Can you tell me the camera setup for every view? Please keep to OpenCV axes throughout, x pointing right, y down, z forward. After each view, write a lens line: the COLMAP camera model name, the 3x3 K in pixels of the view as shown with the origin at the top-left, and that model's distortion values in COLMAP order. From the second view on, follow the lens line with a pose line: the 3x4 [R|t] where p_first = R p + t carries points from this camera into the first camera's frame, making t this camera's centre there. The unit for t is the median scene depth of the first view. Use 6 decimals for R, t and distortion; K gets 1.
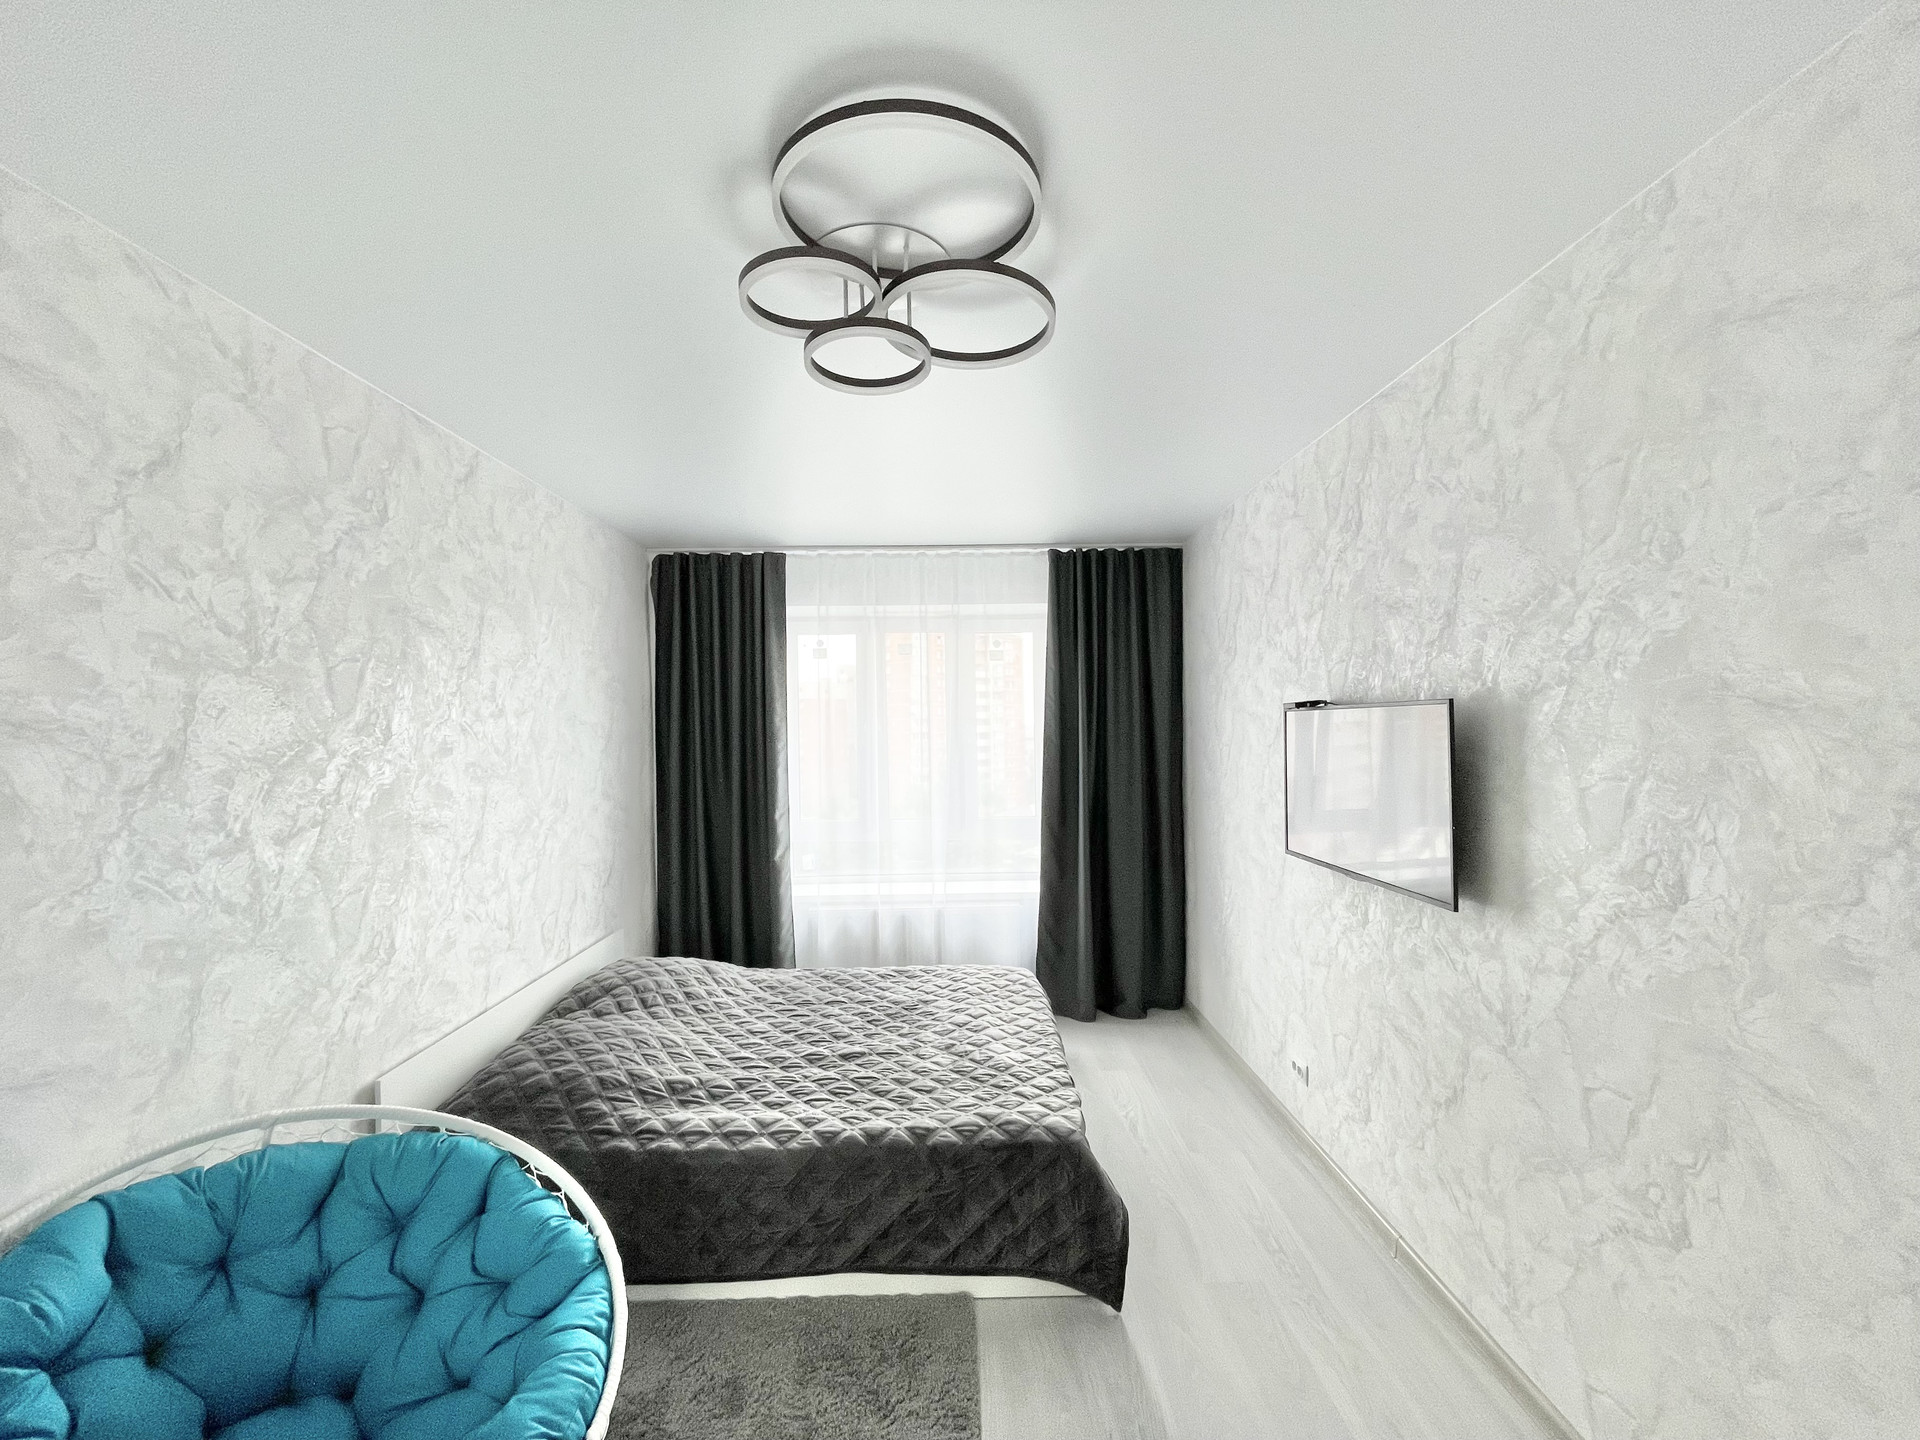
lens RADIAL K [[777.1, 0, 958.8], [0, 777.1, 721.5], [0, 0, 1]] dist [-0.002013, -0.000323]
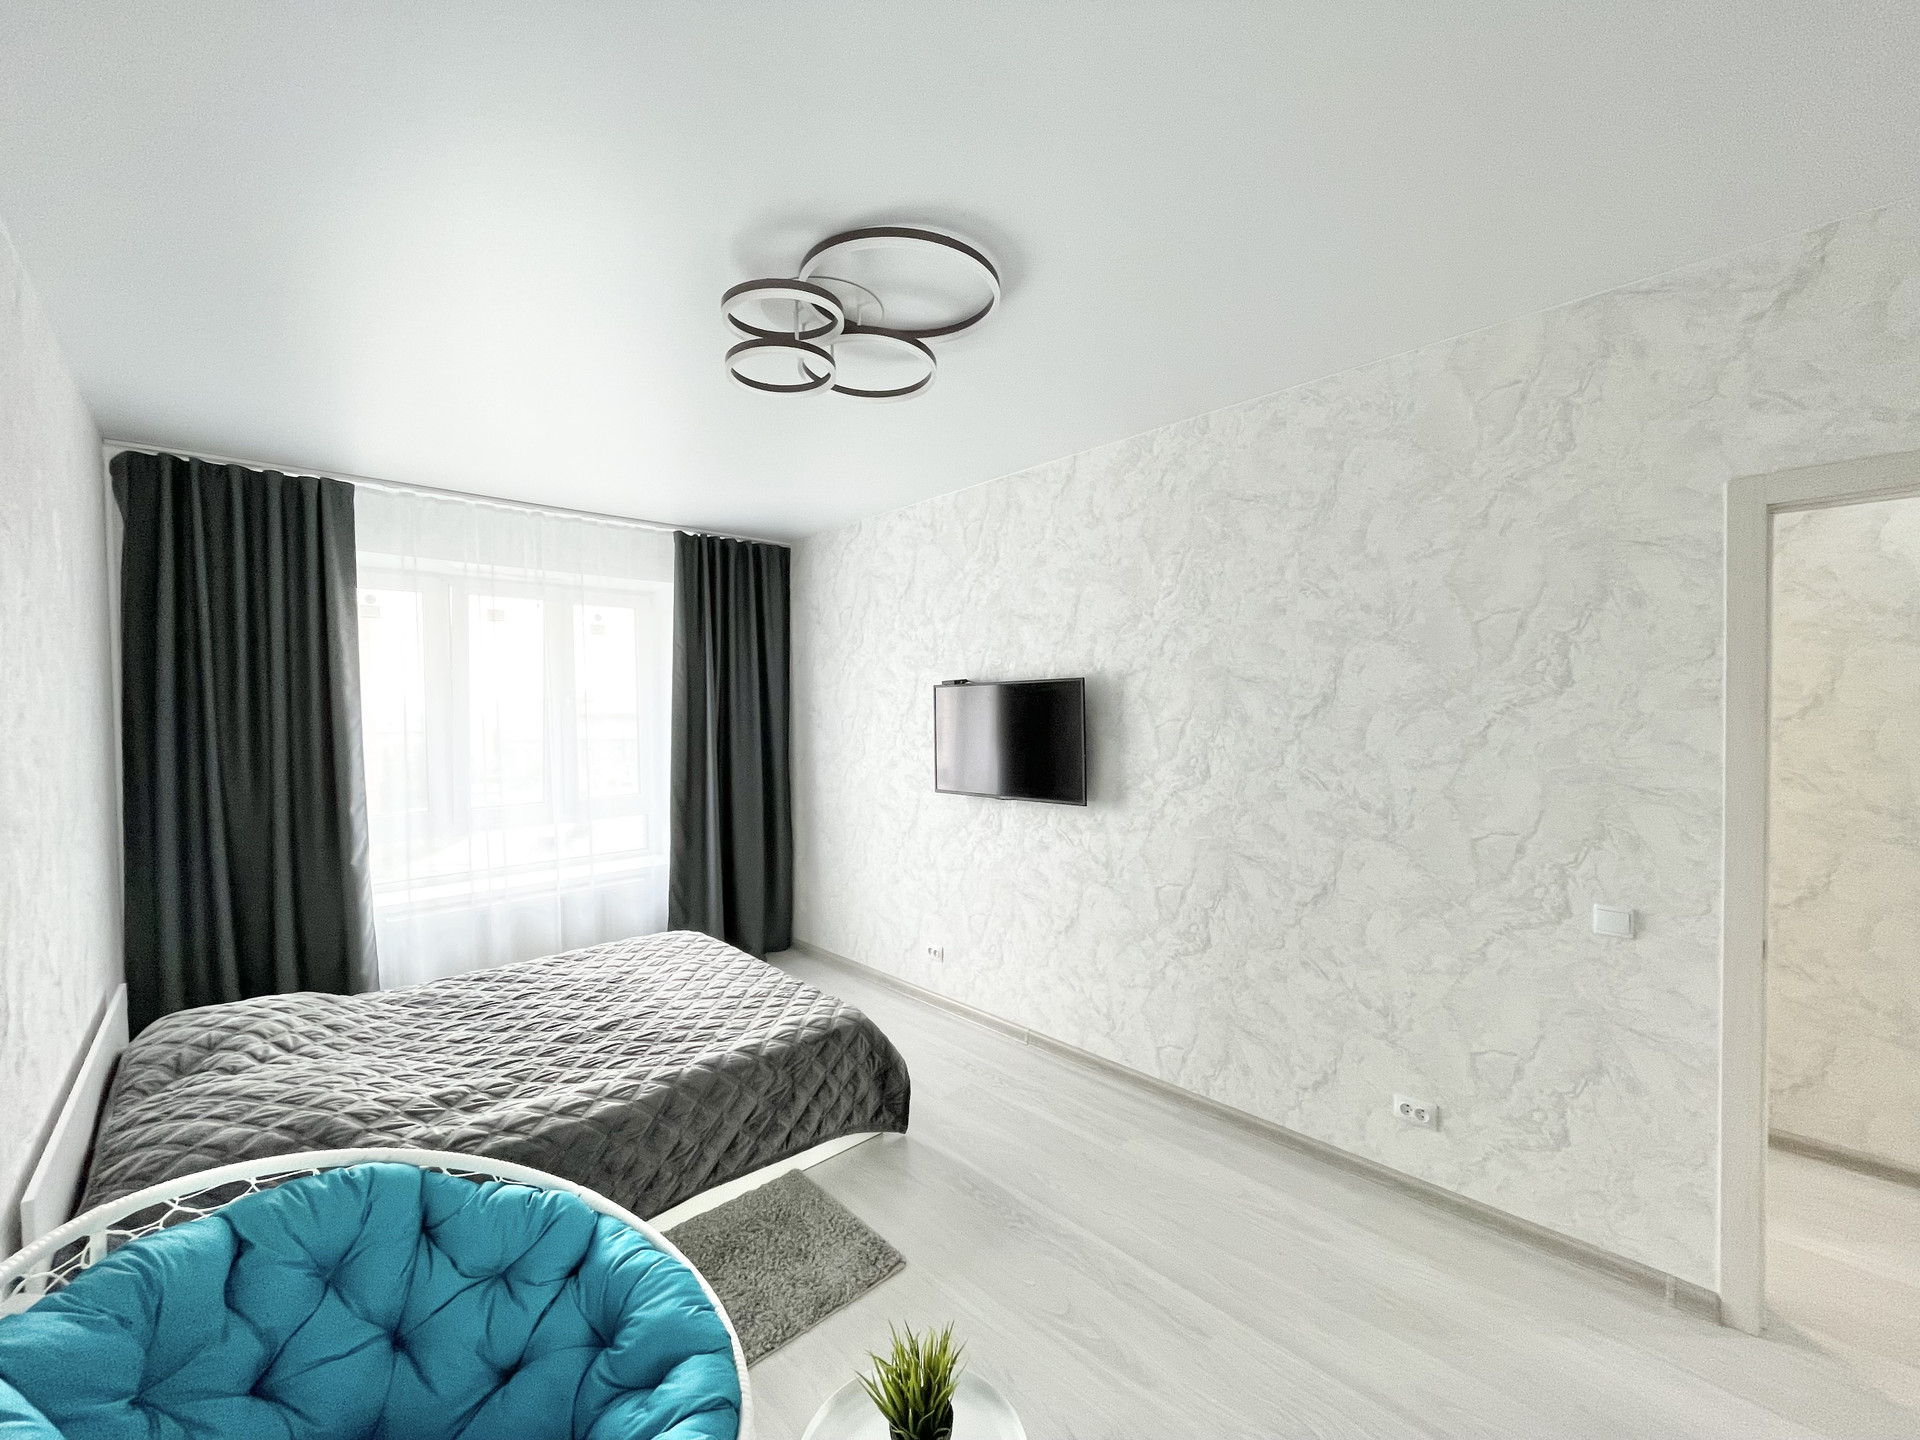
lens RADIAL K [[777.1, 0, 961.0], [0, 777.1, 723.2], [0, 0, 1]] dist [-0.002013, -0.000323]
pose [[0.737261, -0.009411, 0.675543, -0.597719], [0.000712, 0.999913, 0.013153, 0.040683], [-0.675608, -0.009217, 0.737203, -0.037313]]
